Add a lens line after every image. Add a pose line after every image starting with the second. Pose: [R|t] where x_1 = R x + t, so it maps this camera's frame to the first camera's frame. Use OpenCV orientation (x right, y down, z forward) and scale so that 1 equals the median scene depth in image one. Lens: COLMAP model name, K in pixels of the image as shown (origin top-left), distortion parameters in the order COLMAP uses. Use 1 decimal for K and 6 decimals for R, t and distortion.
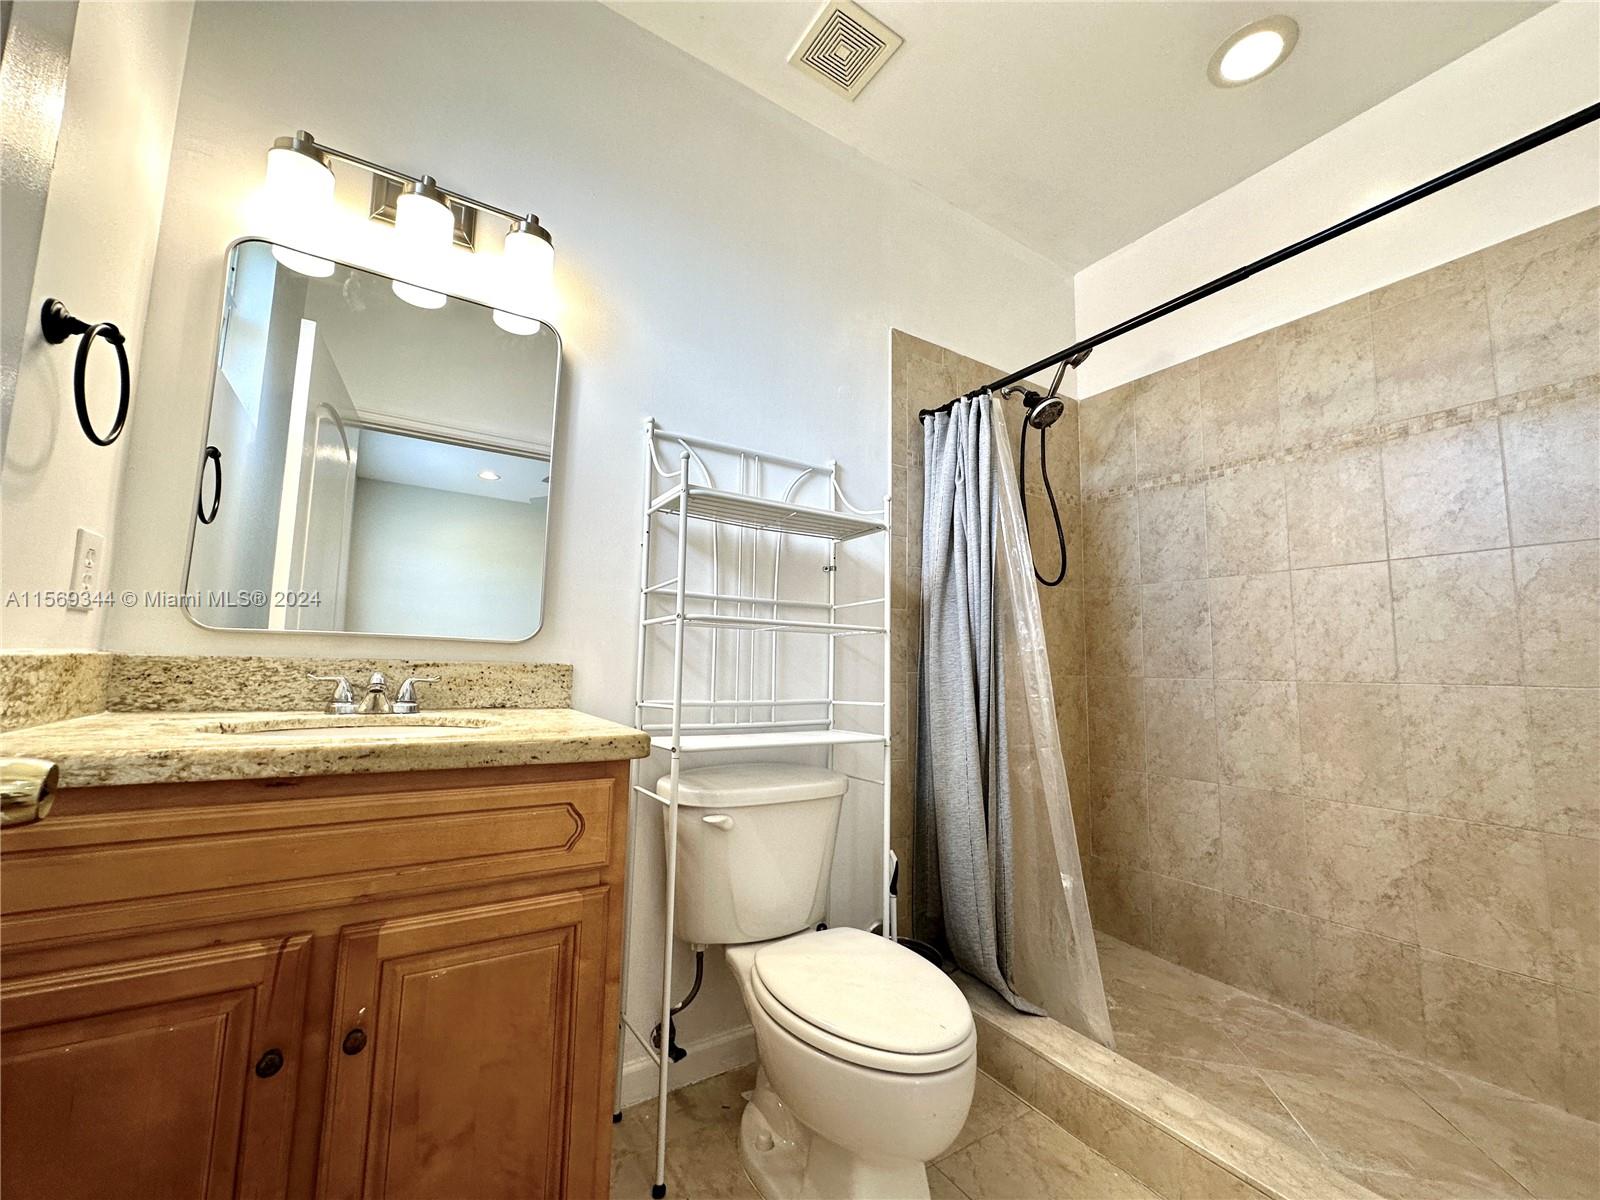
lens RADIAL K [[638.1, 0, 798.9], [0, 638.1, 599.1], [0, 0, 1]] dist [-0.003812, 0.000752]
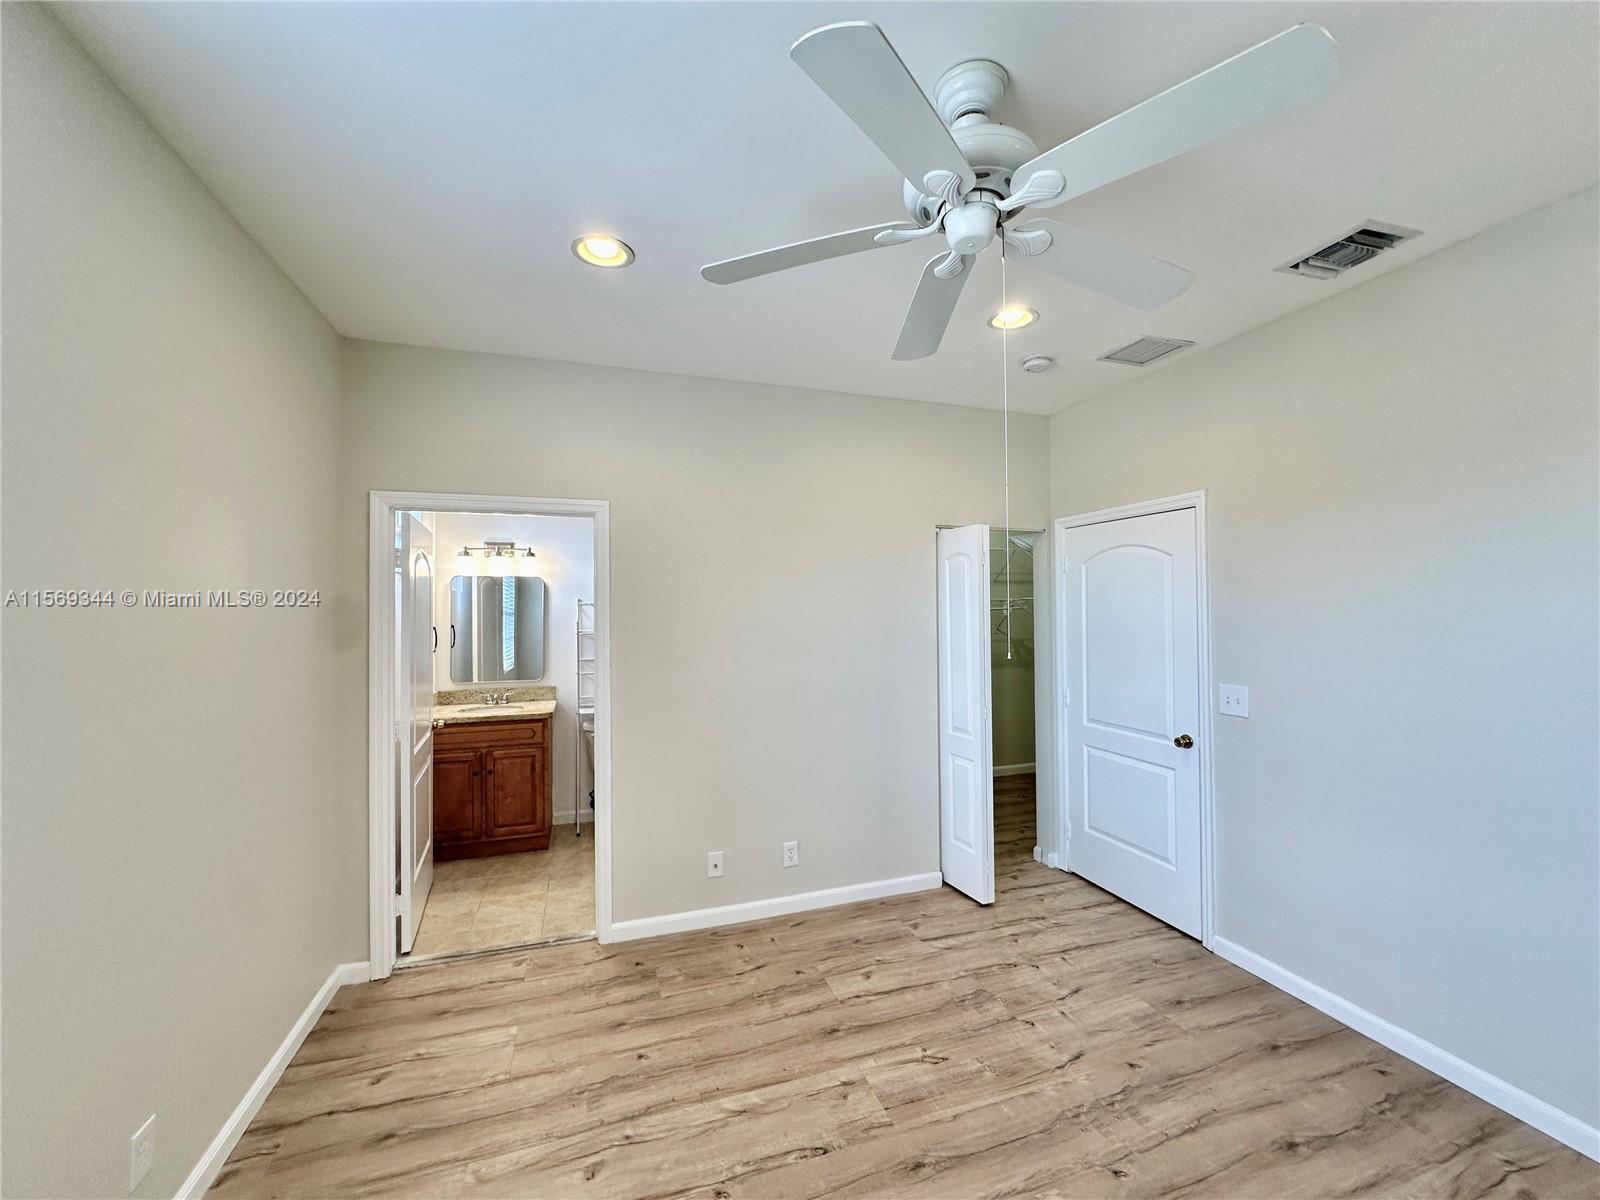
lens RADIAL K [[638.1, 0, 795.8], [0, 638.1, 599.7], [0, 0, 1]] dist [-0.003812, 0.000752]
pose [[0.968928, -0.032622, -0.245184, 2.790217], [0.055368, 0.994716, 0.086458, -0.932278], [0.241068, -0.097347, 0.965614, -3.012901]]
